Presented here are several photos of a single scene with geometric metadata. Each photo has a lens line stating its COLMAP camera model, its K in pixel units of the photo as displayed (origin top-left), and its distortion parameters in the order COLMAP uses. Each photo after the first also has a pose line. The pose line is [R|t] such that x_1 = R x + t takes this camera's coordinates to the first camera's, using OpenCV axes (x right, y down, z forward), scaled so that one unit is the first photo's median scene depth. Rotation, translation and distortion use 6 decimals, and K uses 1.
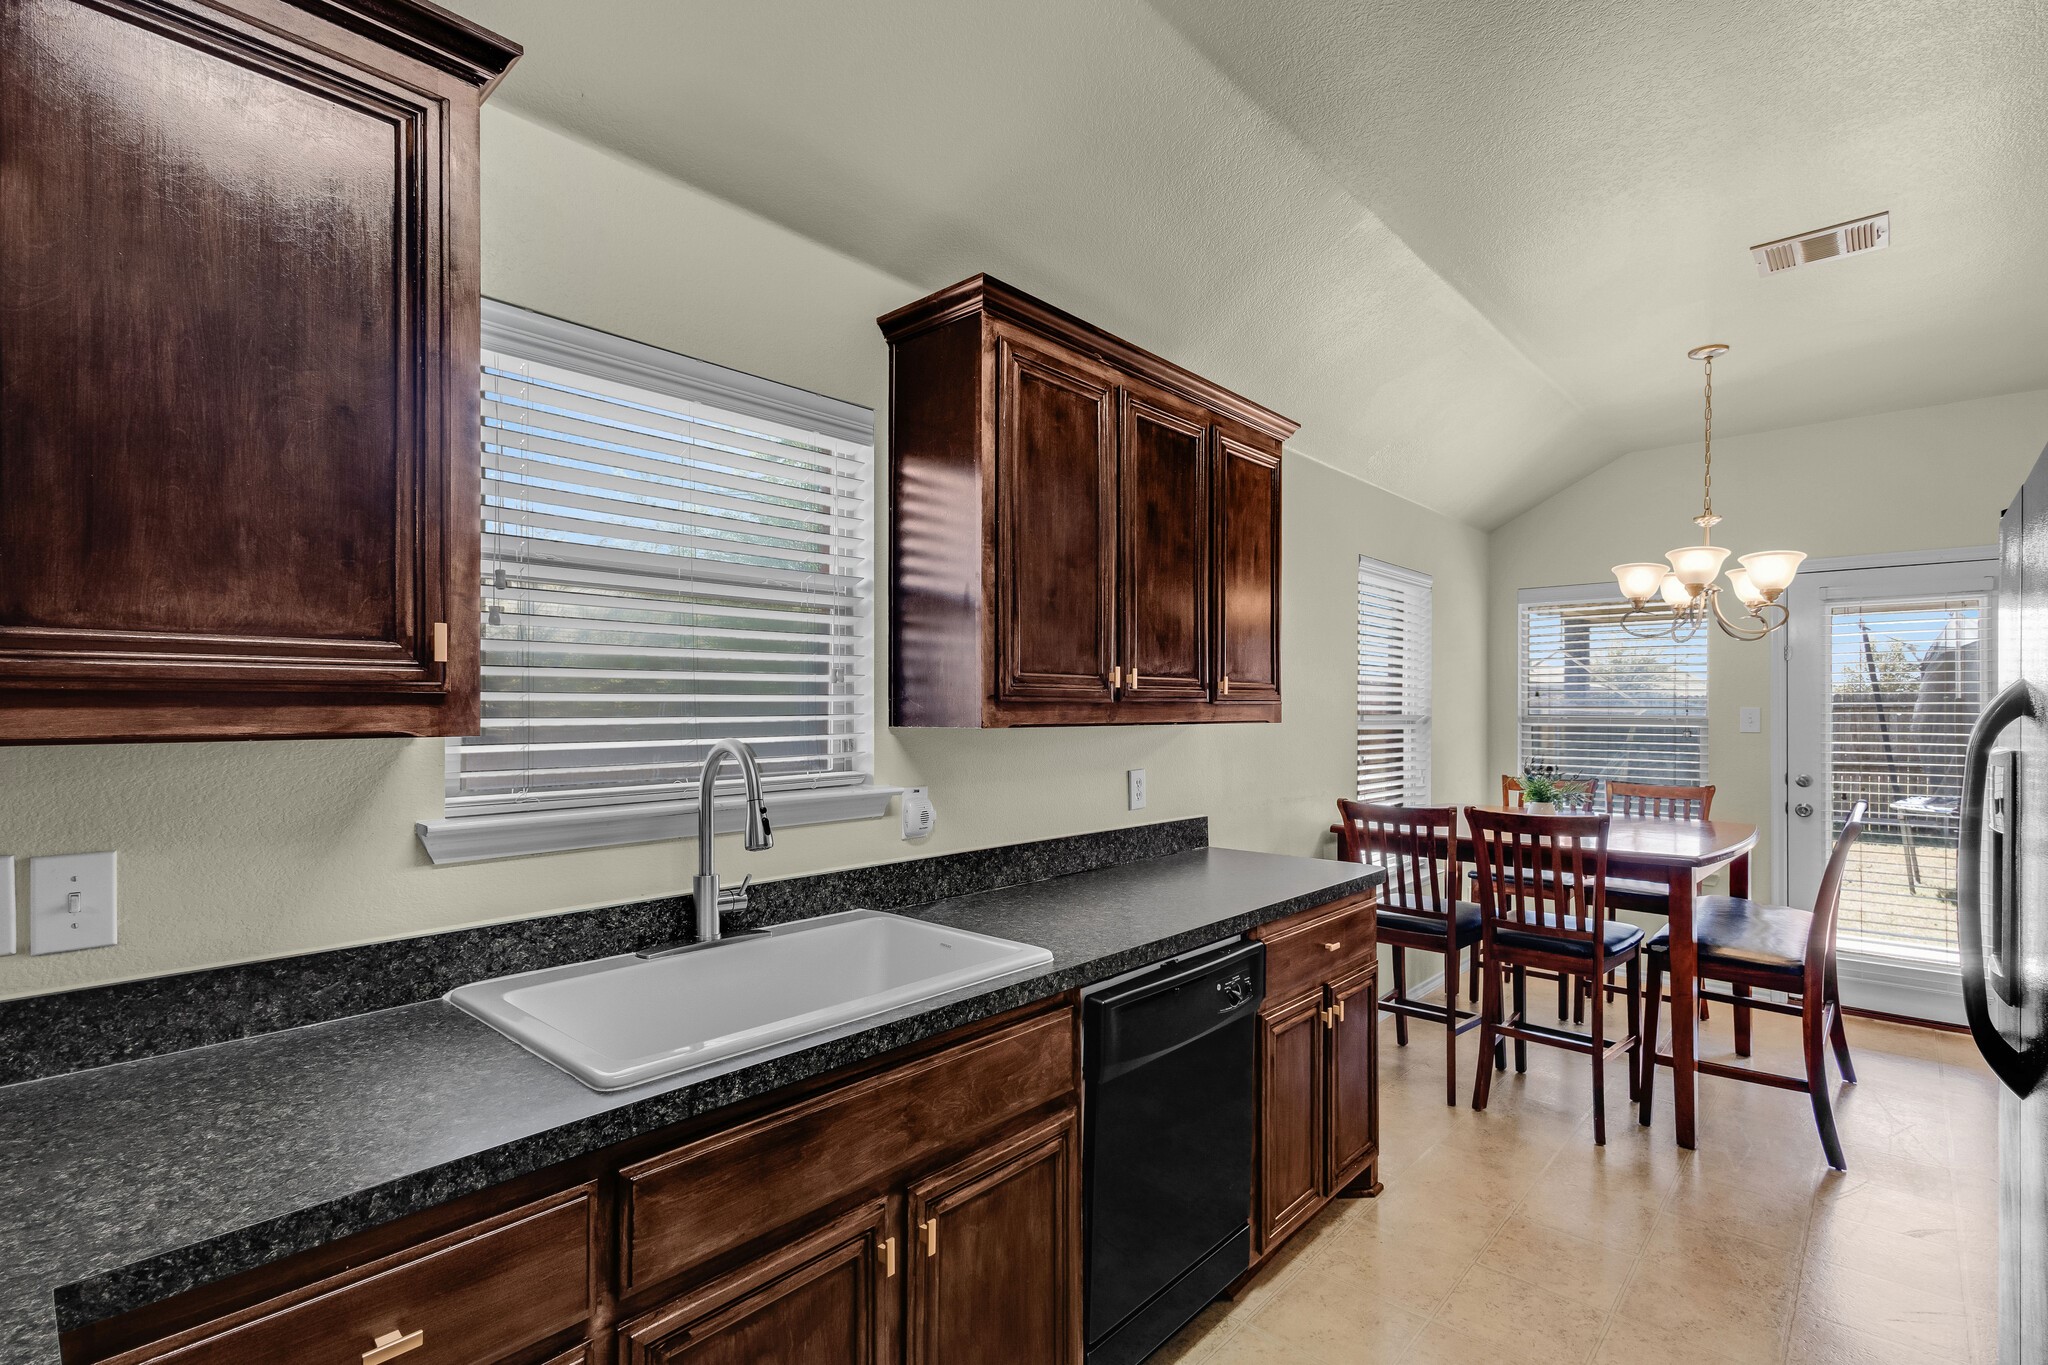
lens RADIAL K [[947.3, 0, 1023.9], [0, 947.3, 710.4], [0, 0, 1]] dist [0.013483, -0.005724]
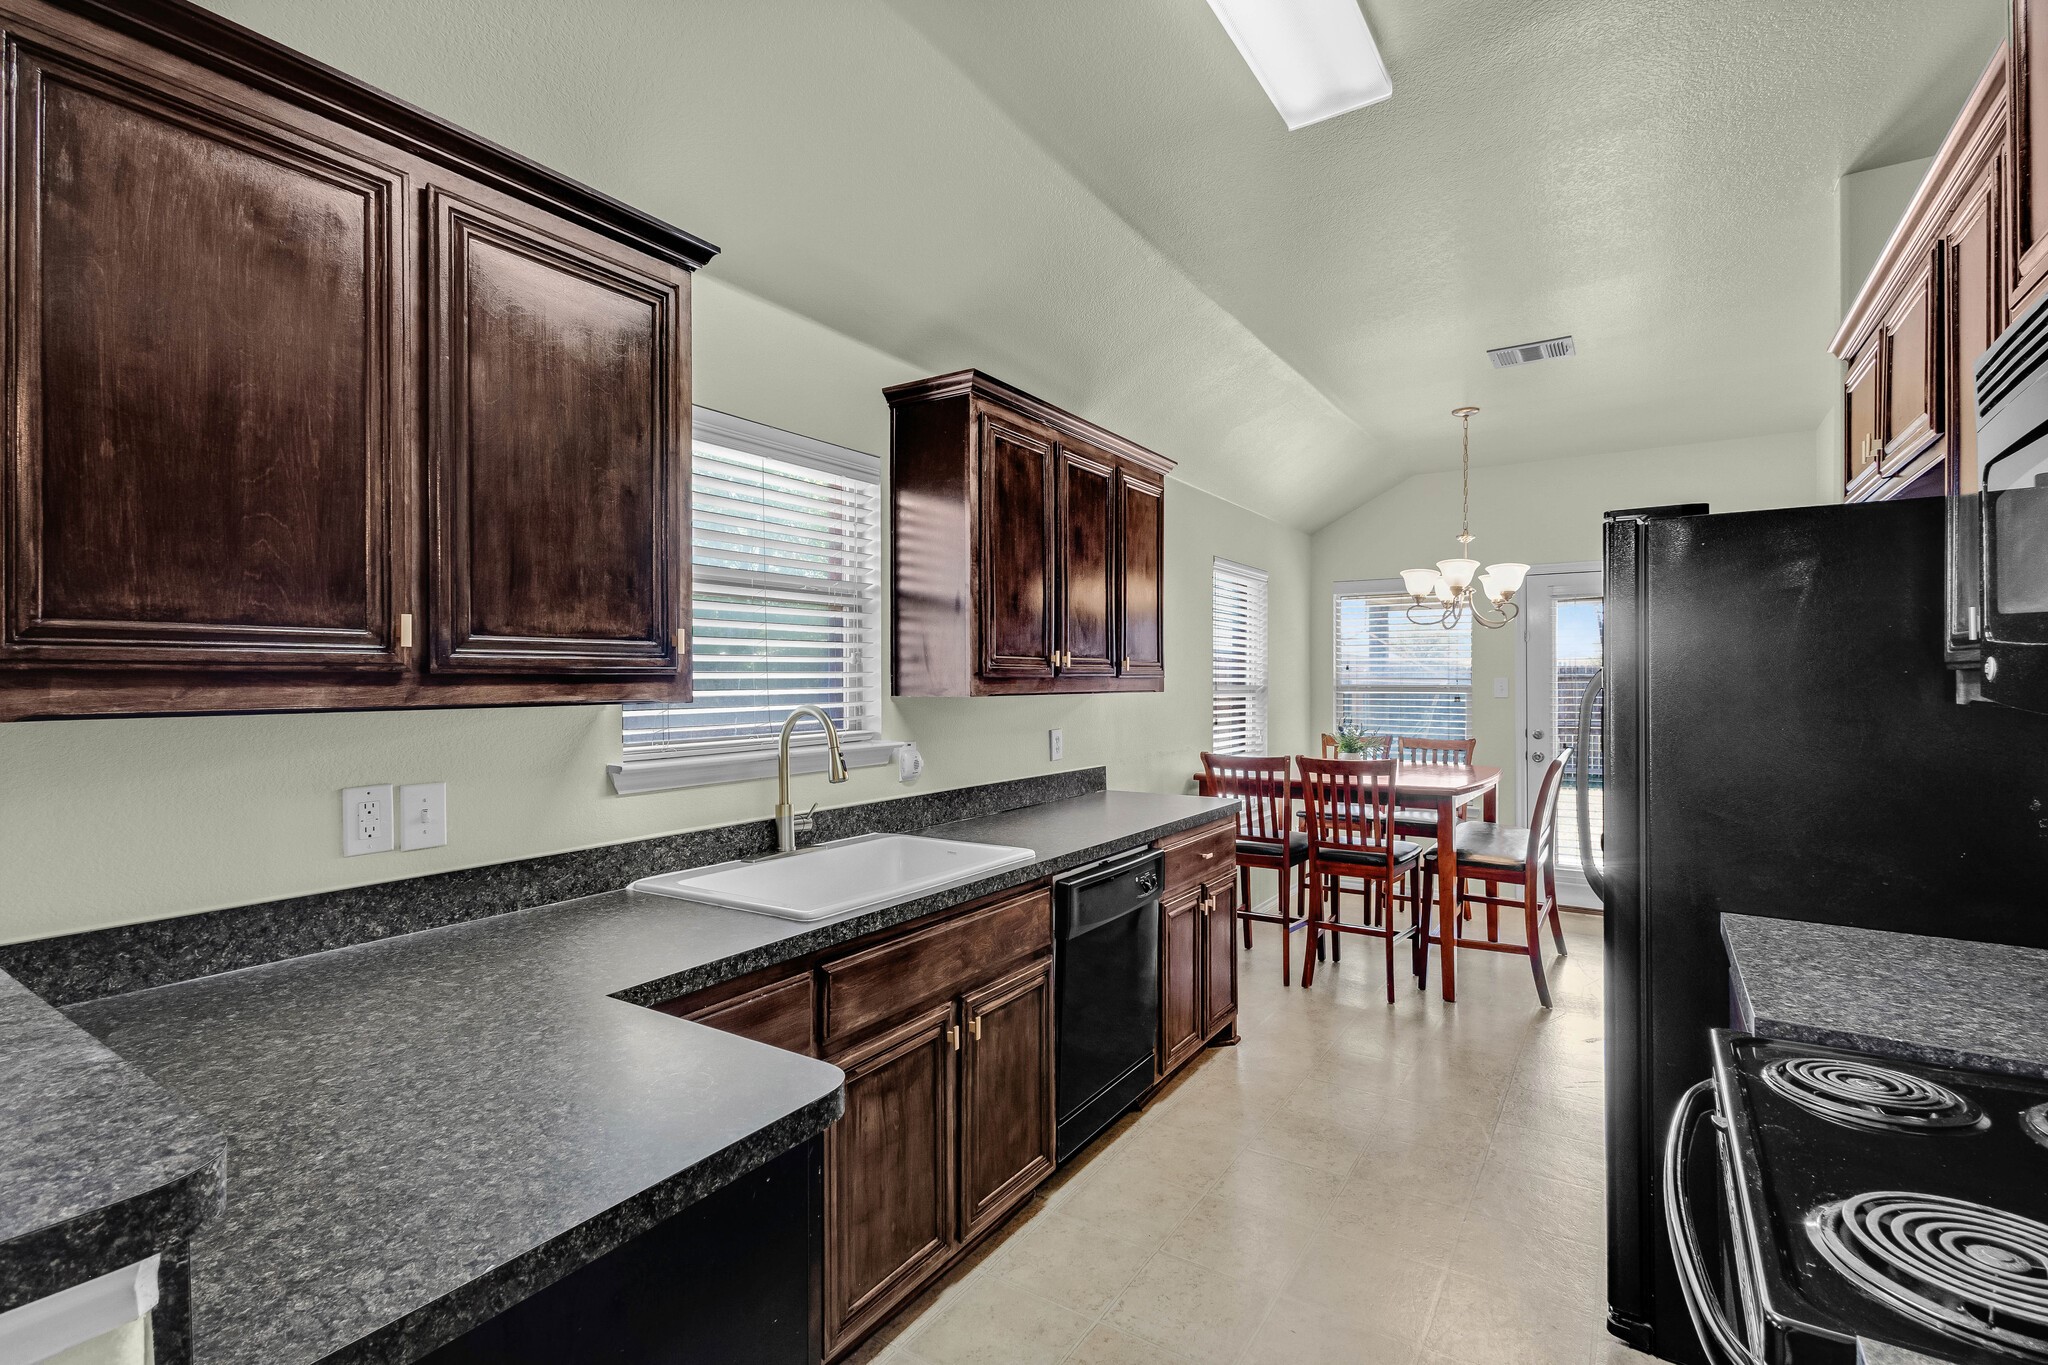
lens RADIAL K [[939.8, 0, 1014.8], [0, 939.8, 687.9], [0, 0, 1]] dist [0.000452, -0.000059]
pose [[0.988122, -0.005838, 0.153562, -0.172602], [0.005038, 0.999972, 0.005601, -0.001108], [-0.153591, -0.004761, 0.988123, -0.323278]]
